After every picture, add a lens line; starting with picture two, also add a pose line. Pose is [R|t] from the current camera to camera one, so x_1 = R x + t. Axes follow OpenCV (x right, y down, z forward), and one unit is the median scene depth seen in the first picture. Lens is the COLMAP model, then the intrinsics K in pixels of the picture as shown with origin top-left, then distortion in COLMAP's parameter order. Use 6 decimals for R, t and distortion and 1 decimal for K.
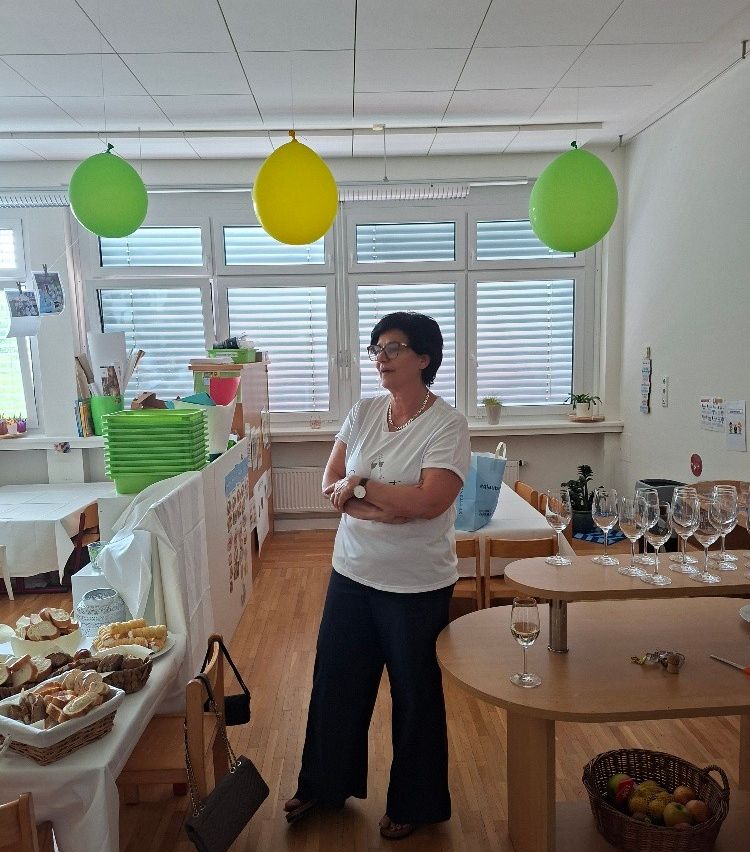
lens RADIAL K [[681.4, 0, 375.0], [0, 681.4, 426.0], [0, 0, 1]] dist [0.124466, -0.158916]
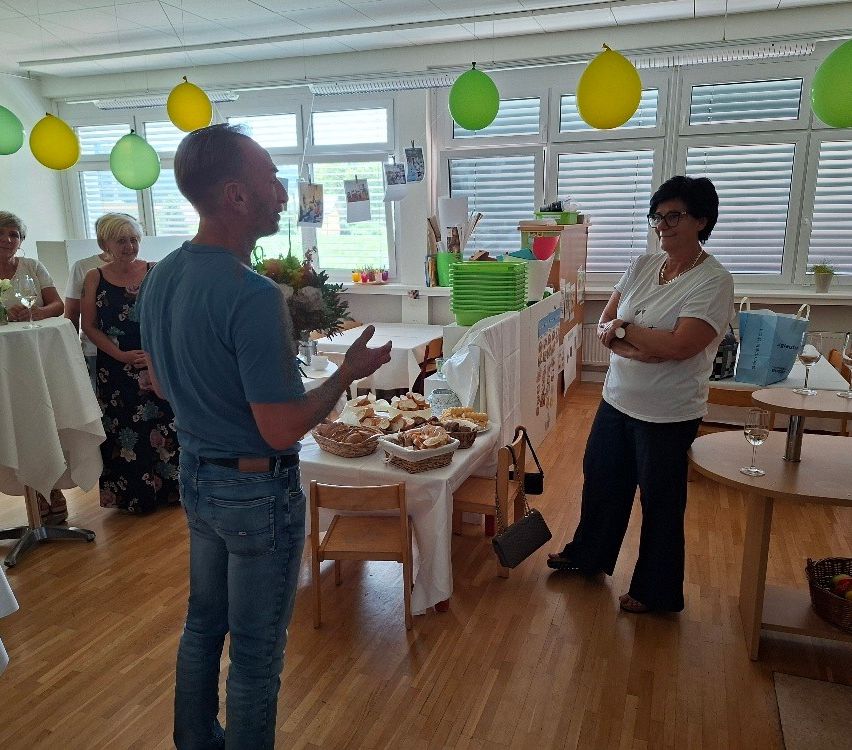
lens RADIAL K [[681.4, 0, 426.0], [0, 681.4, 375.0], [0, 0, 1]] dist [0.124466, -0.158916]
pose [[0.922318, 0.102116, -0.372695, 0.048192], [-0.057759, 0.990048, 0.128331, 0.022528], [0.382091, -0.096836, 0.919037, -0.163408]]
